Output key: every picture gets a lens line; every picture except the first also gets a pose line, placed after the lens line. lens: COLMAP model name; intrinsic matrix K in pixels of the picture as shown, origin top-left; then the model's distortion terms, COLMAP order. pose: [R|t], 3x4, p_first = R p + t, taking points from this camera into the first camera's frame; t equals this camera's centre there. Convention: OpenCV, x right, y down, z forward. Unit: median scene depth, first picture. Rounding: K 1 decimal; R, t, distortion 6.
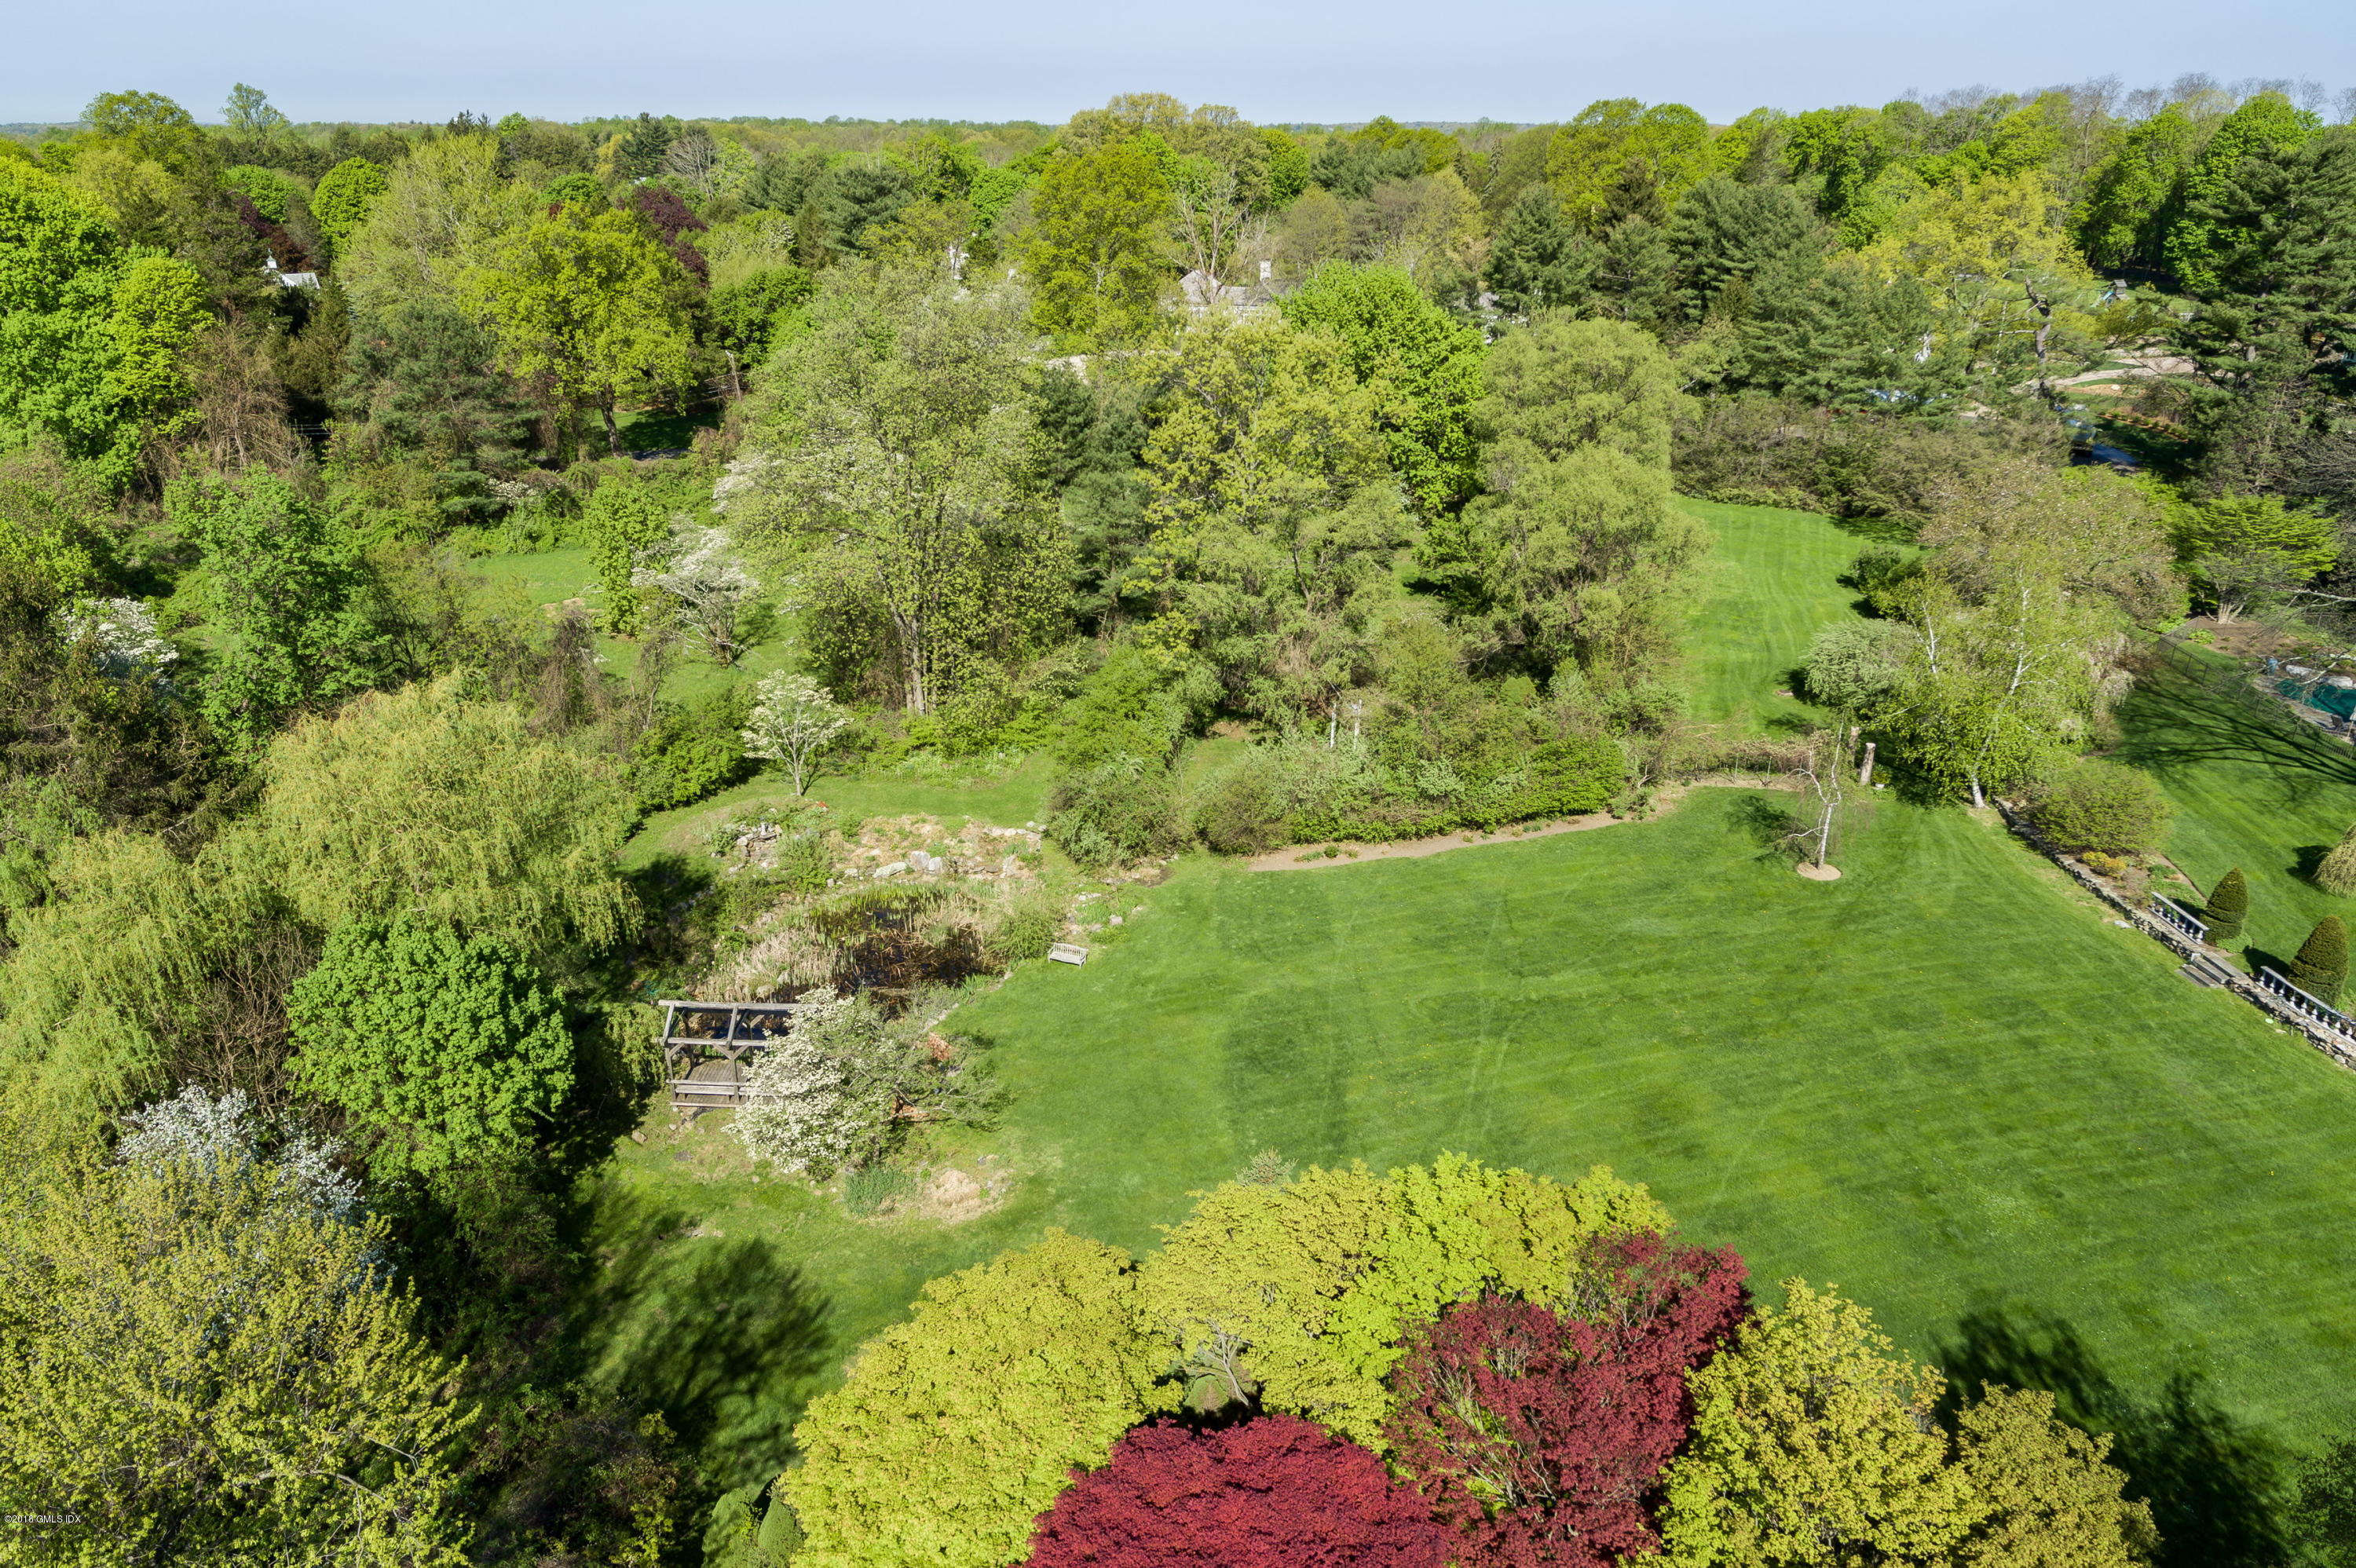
lens RADIAL K [[1633.1, 0, 1177.8], [0, 1633.1, 783.6], [0, 0, 1]] dist [0.005121, 0.006061]
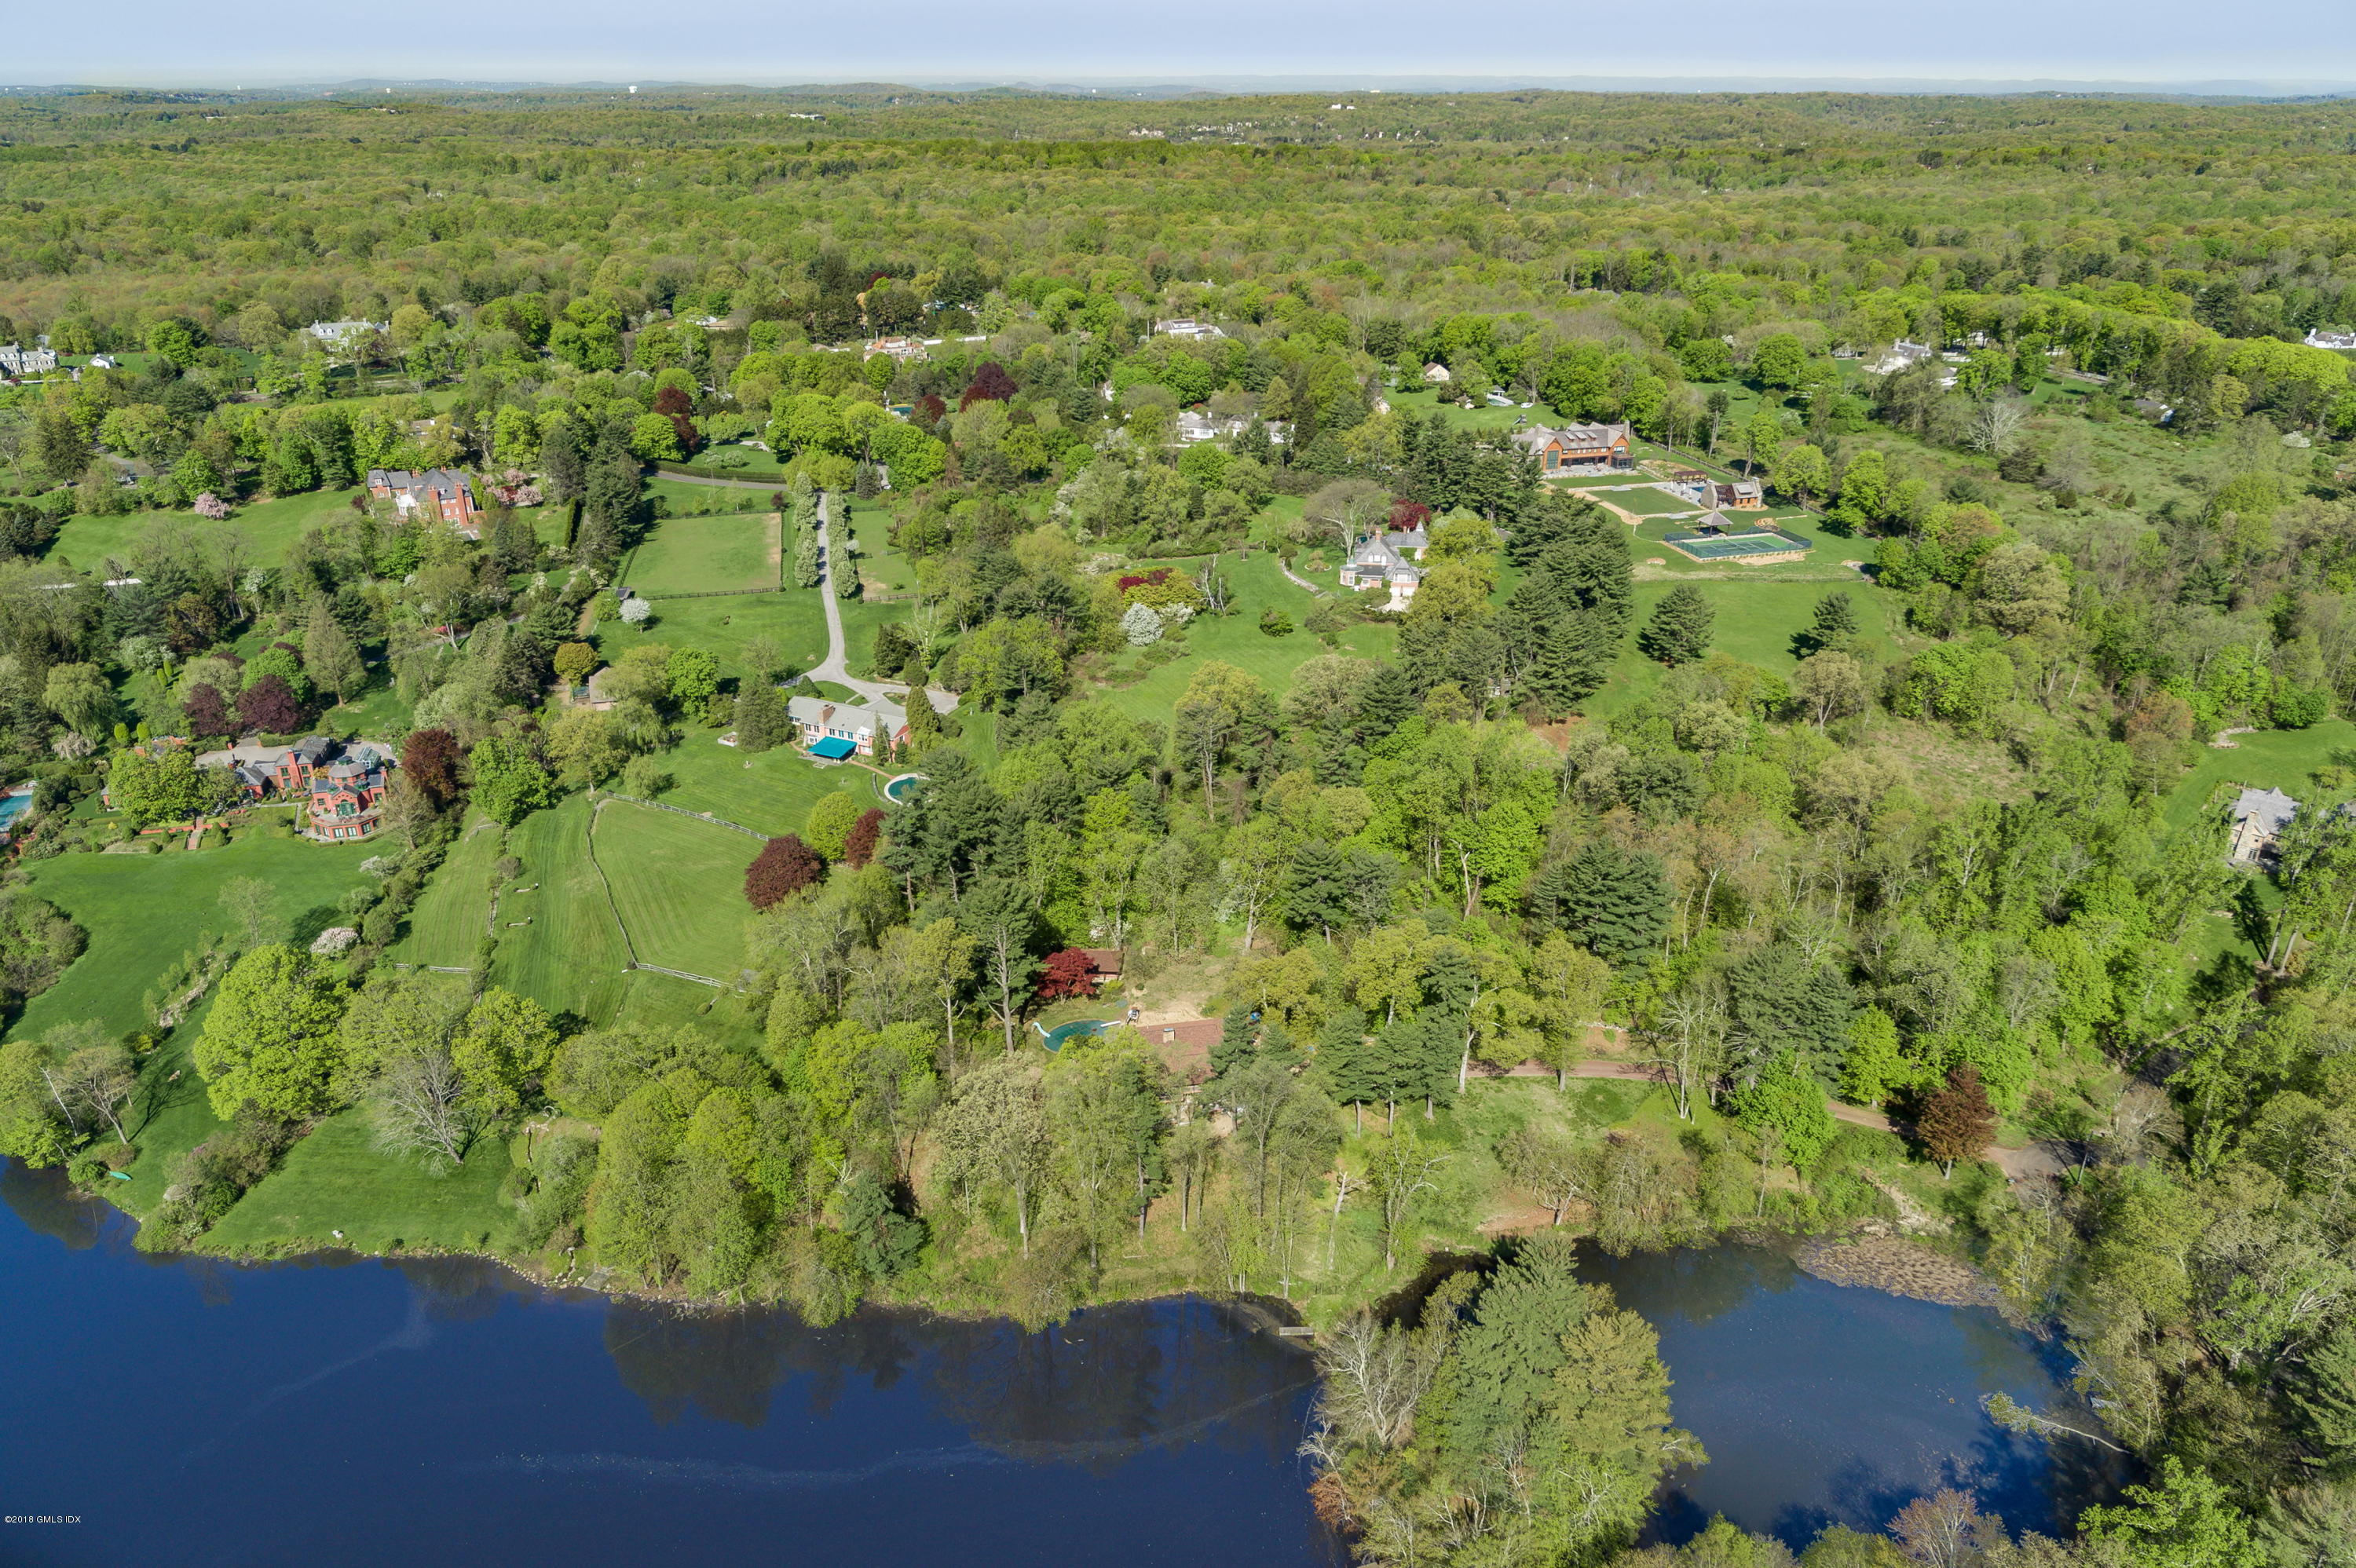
lens RADIAL K [[1633.1, 0, 1178.0], [0, 1633.1, 783.4], [0, 0, 1]] dist [0.005121, 0.006061]
pose [[0.996750, 0.031474, -0.074149, 0.545618], [-0.030062, 0.999346, 0.020079, 0.694440], [0.074733, -0.017785, 0.997045, -4.657736]]
